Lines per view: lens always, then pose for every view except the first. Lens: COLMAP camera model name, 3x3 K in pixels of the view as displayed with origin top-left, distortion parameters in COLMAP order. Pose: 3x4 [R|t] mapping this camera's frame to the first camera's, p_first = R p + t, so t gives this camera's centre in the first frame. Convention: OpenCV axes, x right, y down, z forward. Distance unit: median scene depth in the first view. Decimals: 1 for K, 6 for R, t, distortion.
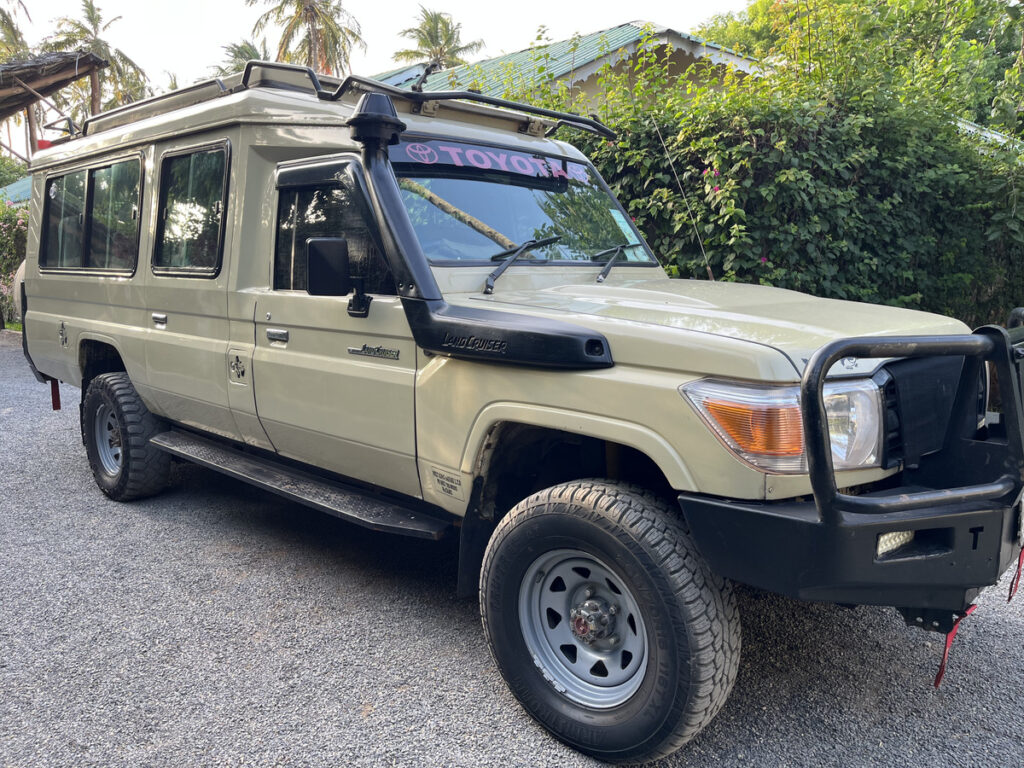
lens RADIAL K [[781.4, 0, 510.5], [0, 781.4, 381.5], [0, 0, 1]] dist [-0.002650, -0.003162]
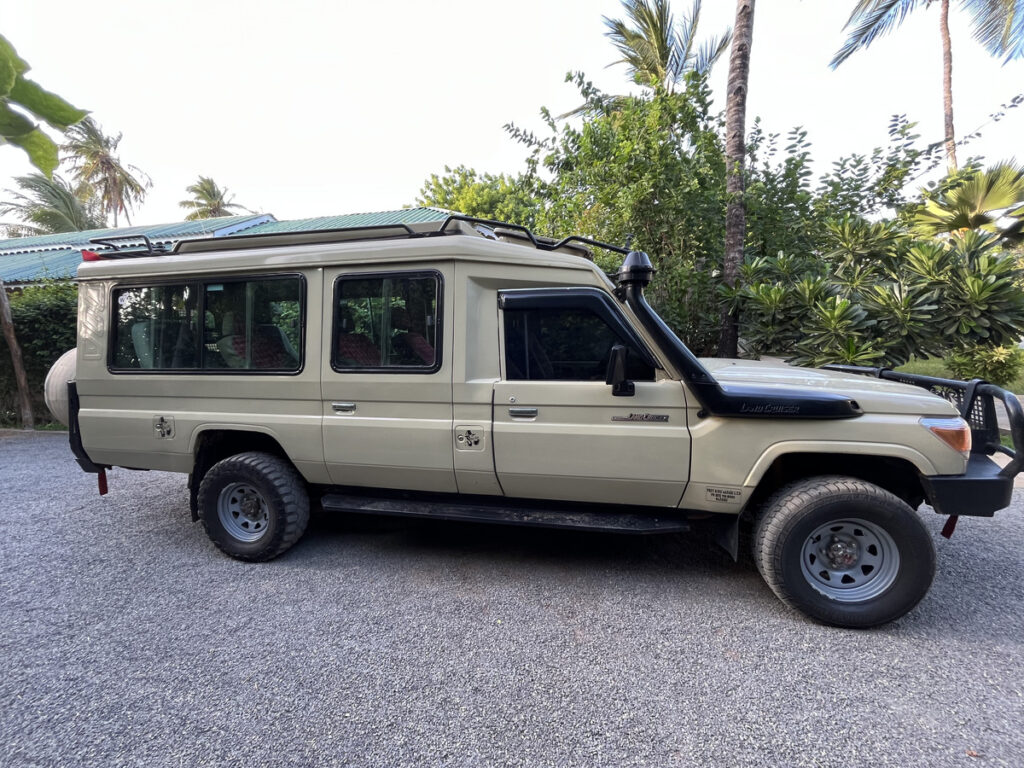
lens RADIAL K [[415.3, 0, 513.2], [0, 415.3, 382.2], [0, 0, 1]] dist [-0.002094, -0.000531]
pose [[0.857160, -0.078633, 0.509013, -0.647000], [0.098553, 0.995056, -0.012242, -0.099662], [-0.505534, 0.060658, 0.860672, 0.341413]]
